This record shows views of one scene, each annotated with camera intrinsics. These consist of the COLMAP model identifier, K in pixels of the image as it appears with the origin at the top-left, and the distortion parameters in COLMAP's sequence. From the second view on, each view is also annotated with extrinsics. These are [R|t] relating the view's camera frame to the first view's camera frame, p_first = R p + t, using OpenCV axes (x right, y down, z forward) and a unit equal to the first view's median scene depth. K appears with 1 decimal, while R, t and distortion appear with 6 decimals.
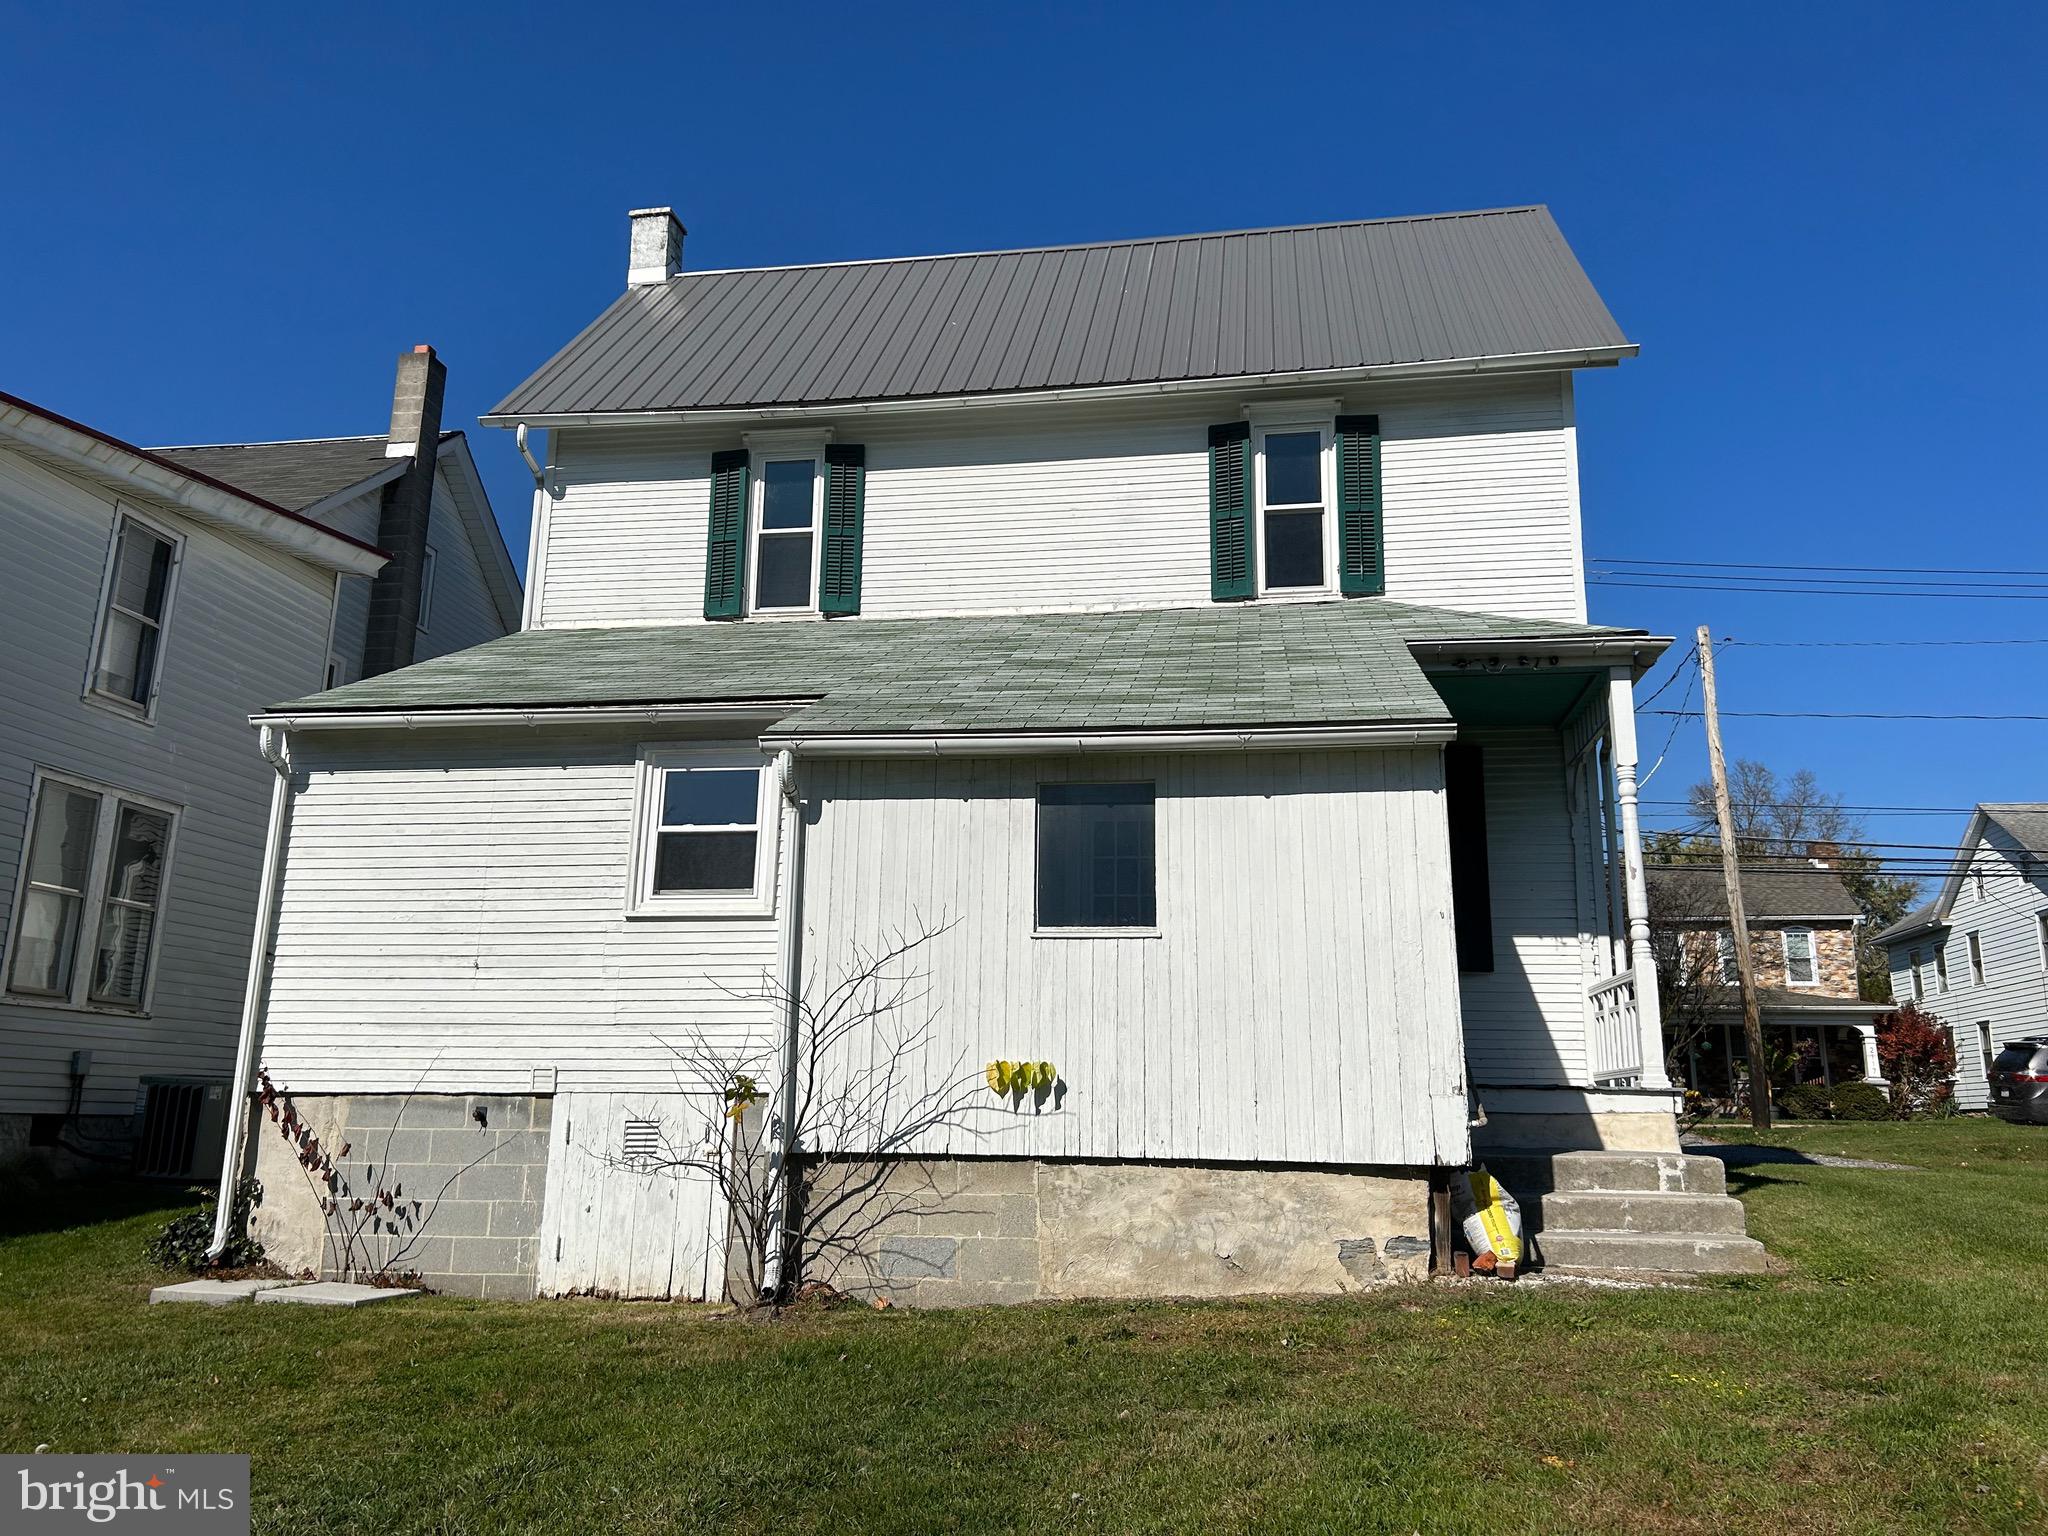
lens RADIAL K [[1537.5, 0, 1020.5], [0, 1537.5, 783.3], [0, 0, 1]] dist [0.033452, -0.012633]
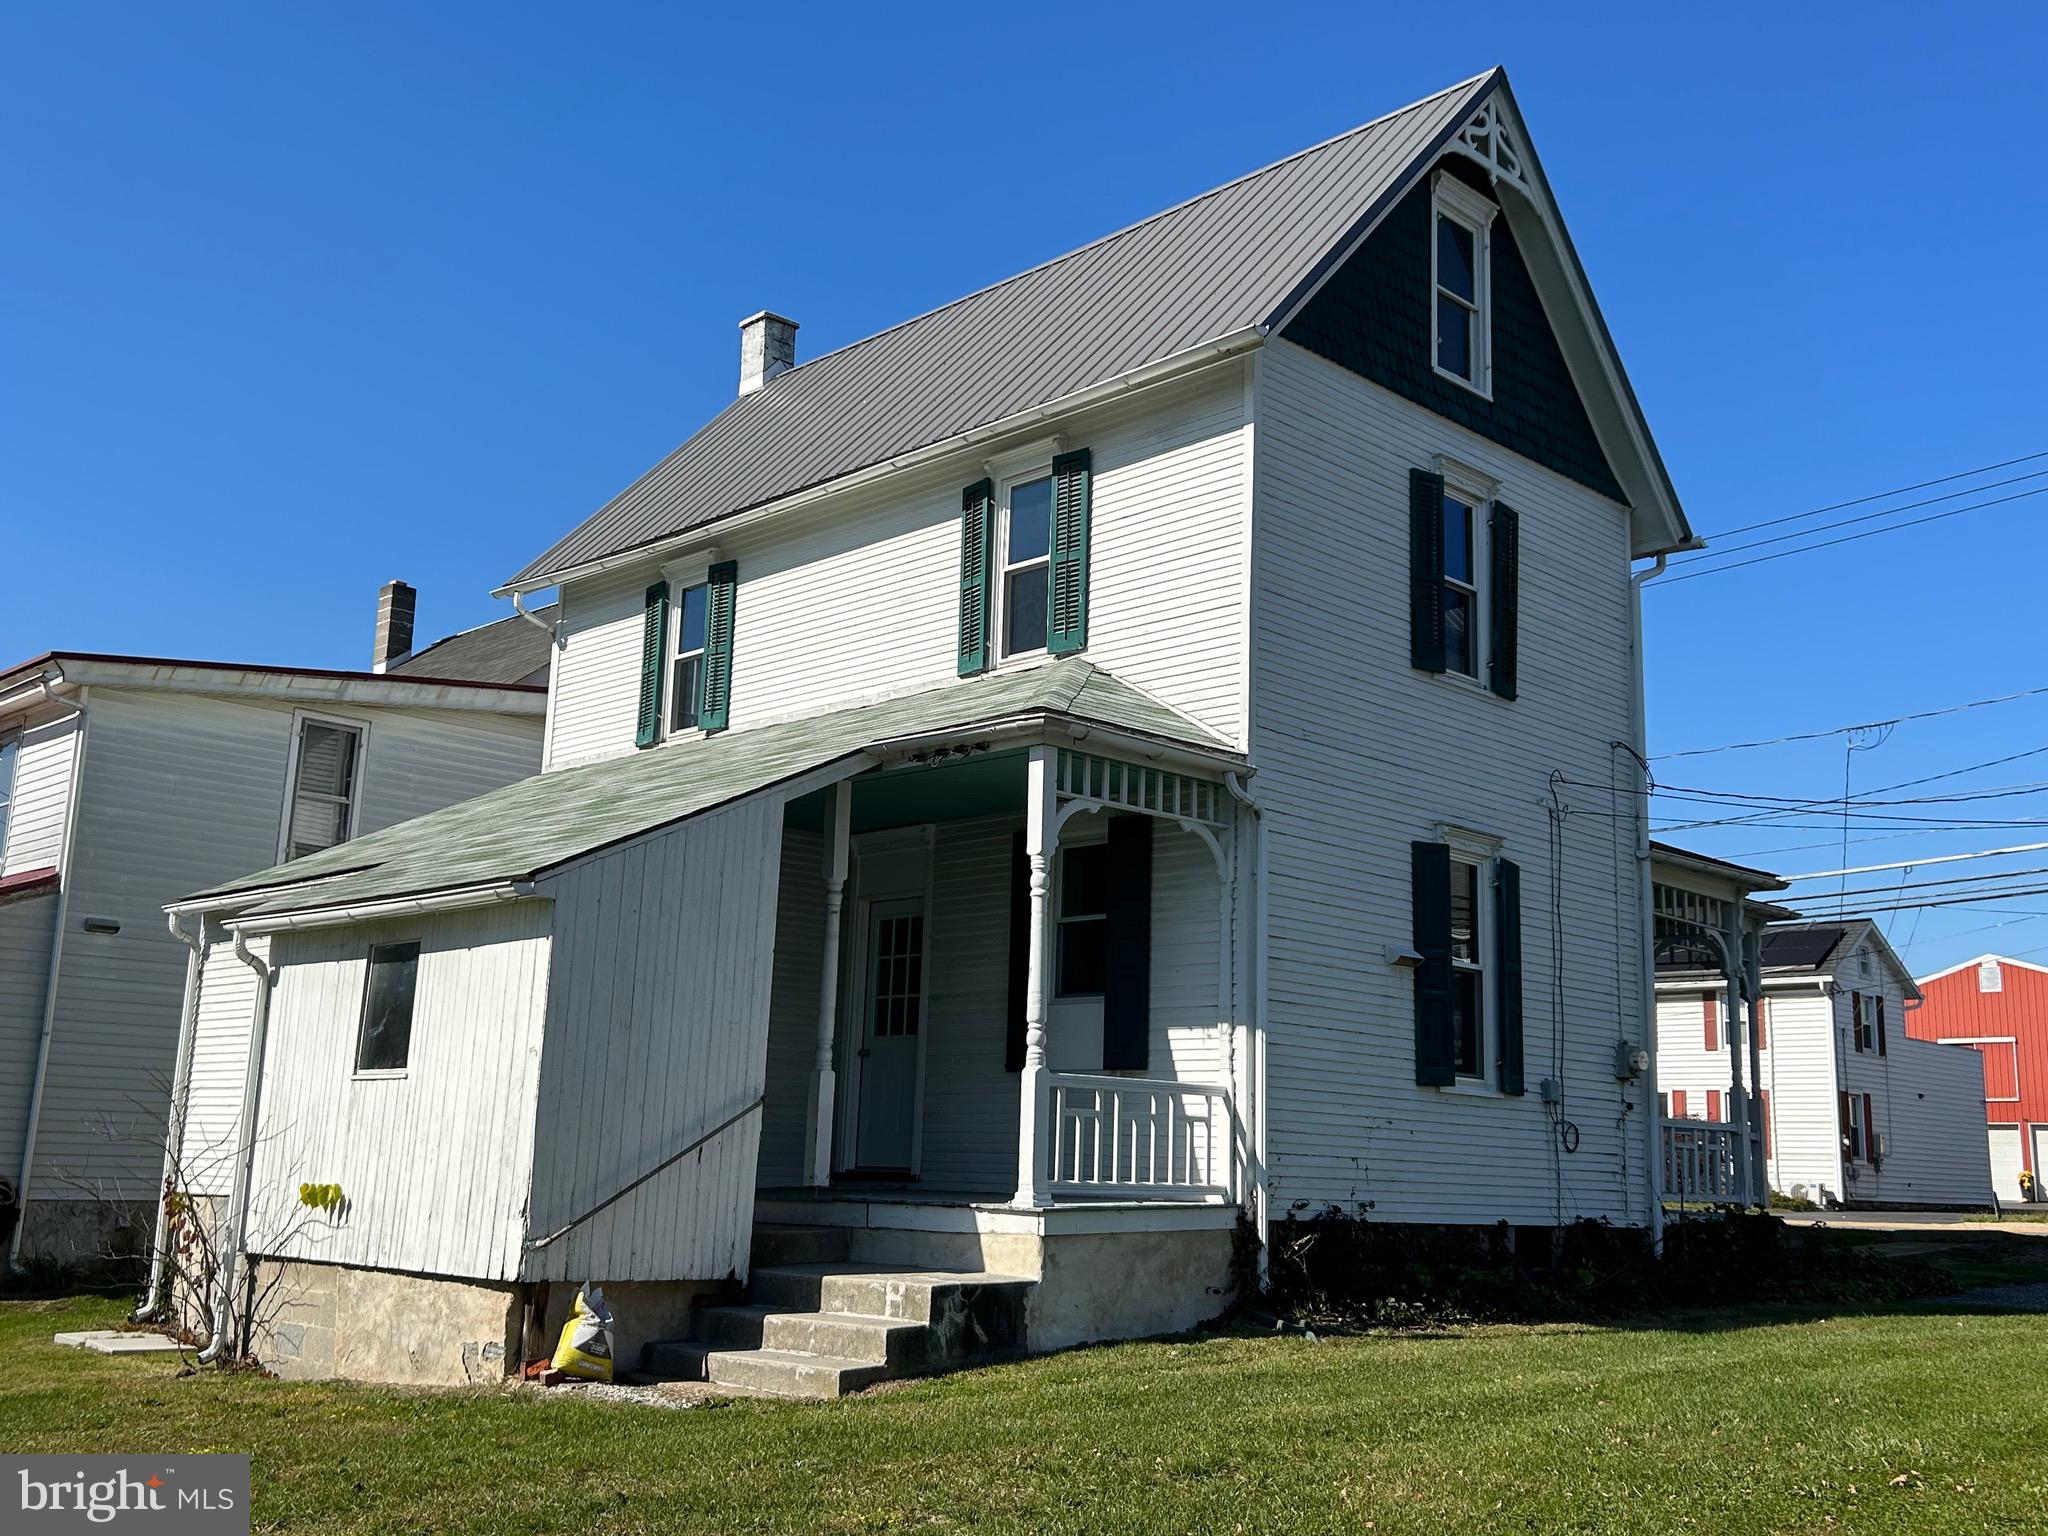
lens RADIAL K [[1995.3, 0, 1030.6], [0, 1995.3, 774.5], [0, 0, 1]] dist [0.055125, 0.000000]
pose [[0.808972, -0.104886, -0.578415, 0.886952], [0.109243, 0.993638, -0.027392, -0.022143], [0.577608, -0.041028, 0.815283, 0.025780]]
